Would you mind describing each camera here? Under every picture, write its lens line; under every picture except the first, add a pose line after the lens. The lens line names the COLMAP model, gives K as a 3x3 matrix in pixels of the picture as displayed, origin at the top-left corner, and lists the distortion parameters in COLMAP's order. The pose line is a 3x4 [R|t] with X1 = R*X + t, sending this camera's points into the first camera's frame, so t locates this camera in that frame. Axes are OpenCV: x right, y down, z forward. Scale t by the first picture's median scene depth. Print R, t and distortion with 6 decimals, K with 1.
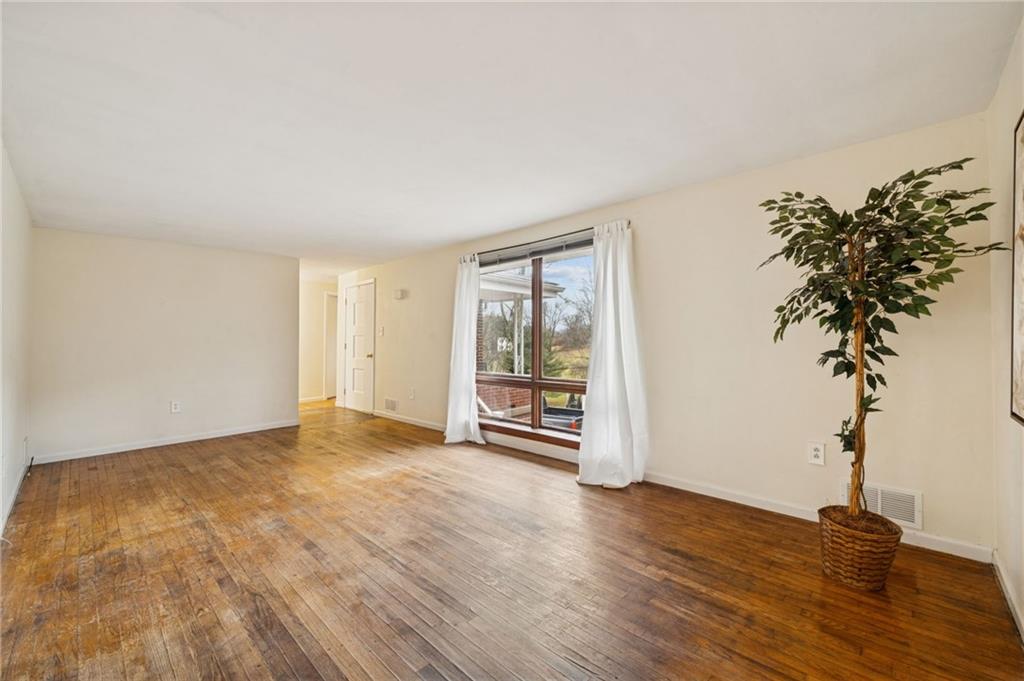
lens RADIAL K [[414.8, 0, 512.0], [0, 414.8, 340.5], [0, 0, 1]] dist [-0.000934, -0.000246]
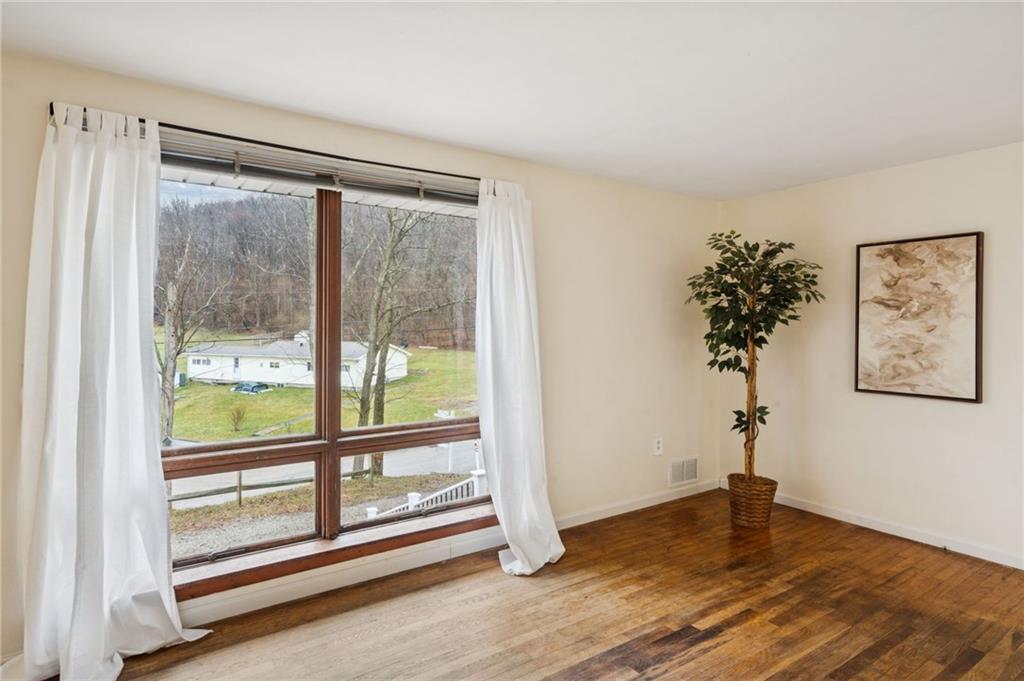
lens RADIAL K [[566.9, 0, 525.0], [0, 566.9, 324.3], [0, 0, 1]] dist [0.002980, 0.000705]
pose [[0.189564, 0.011597, 0.981800, -0.862429], [-0.001164, 0.999932, -0.011587, -0.048157], [-0.981868, 0.001054, 0.189564, 1.006577]]
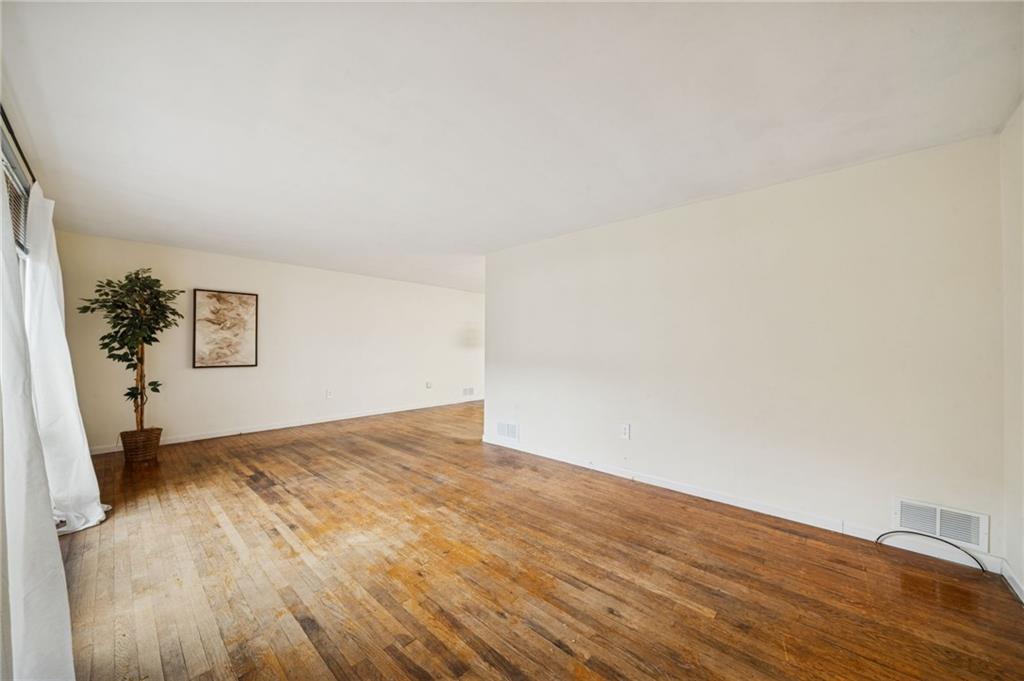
lens RADIAL K [[376.6, 0, 512.0], [0, 376.6, 340.5], [0, 0, 1]] dist [0.000032, 0.000007]
pose [[-0.999843, 0.005736, -0.016770, -0.759062], [0.005900, 0.999936, -0.009703, -0.002811], [0.016713, -0.009800, -0.999812, 2.149720]]
